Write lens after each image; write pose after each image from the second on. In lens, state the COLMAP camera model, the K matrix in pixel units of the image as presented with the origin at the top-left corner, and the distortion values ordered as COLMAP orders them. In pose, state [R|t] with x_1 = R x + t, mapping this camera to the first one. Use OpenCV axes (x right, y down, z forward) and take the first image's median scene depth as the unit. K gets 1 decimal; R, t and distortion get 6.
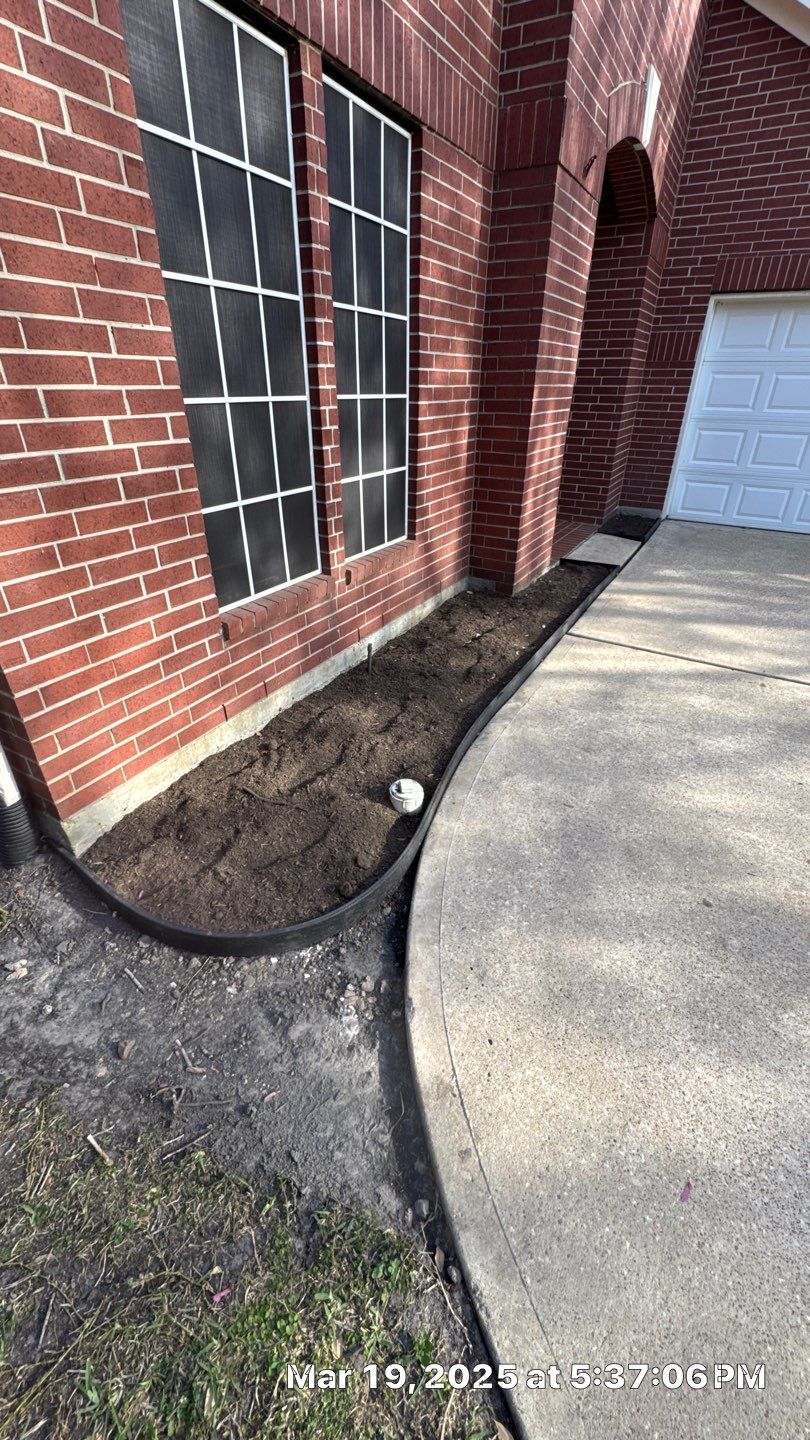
lens RADIAL K [[577.8, 0, 406.0], [0, 577.8, 720.4], [0, 0, 1]] dist [0.000867, -0.000821]
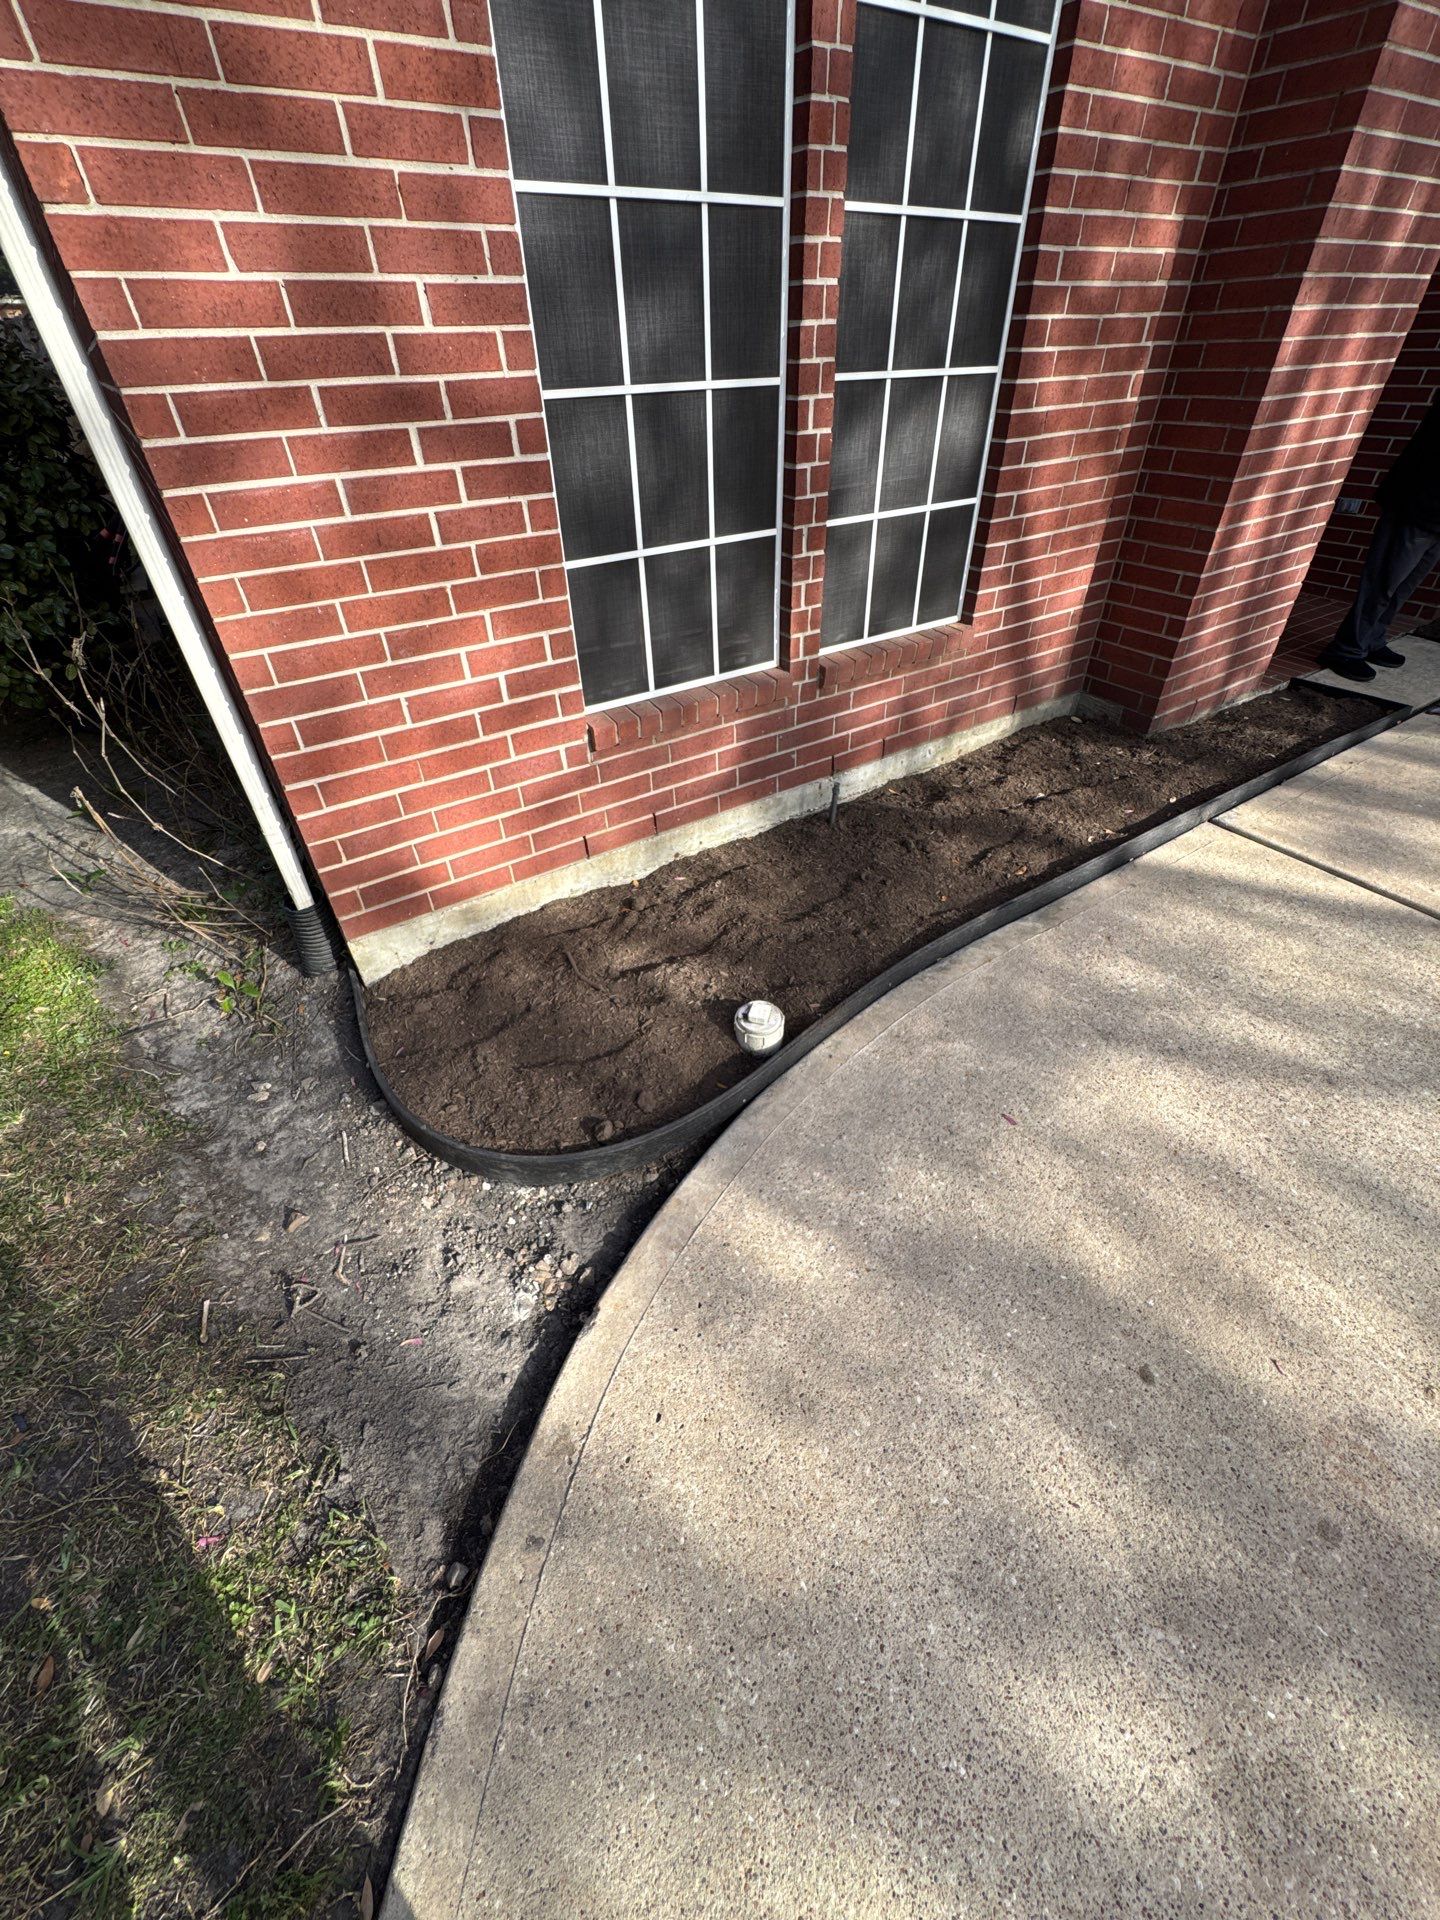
lens RADIAL K [[764.9, 0, 720.5], [0, 764.9, 963.6], [0, 0, 1]] dist [-0.004011, 0.000893]
pose [[0.890273, 0.260844, -0.373329, 0.332574], [-0.200265, 0.960445, 0.193491, -0.126302], [0.409033, -0.097495, 0.907296, 0.205744]]
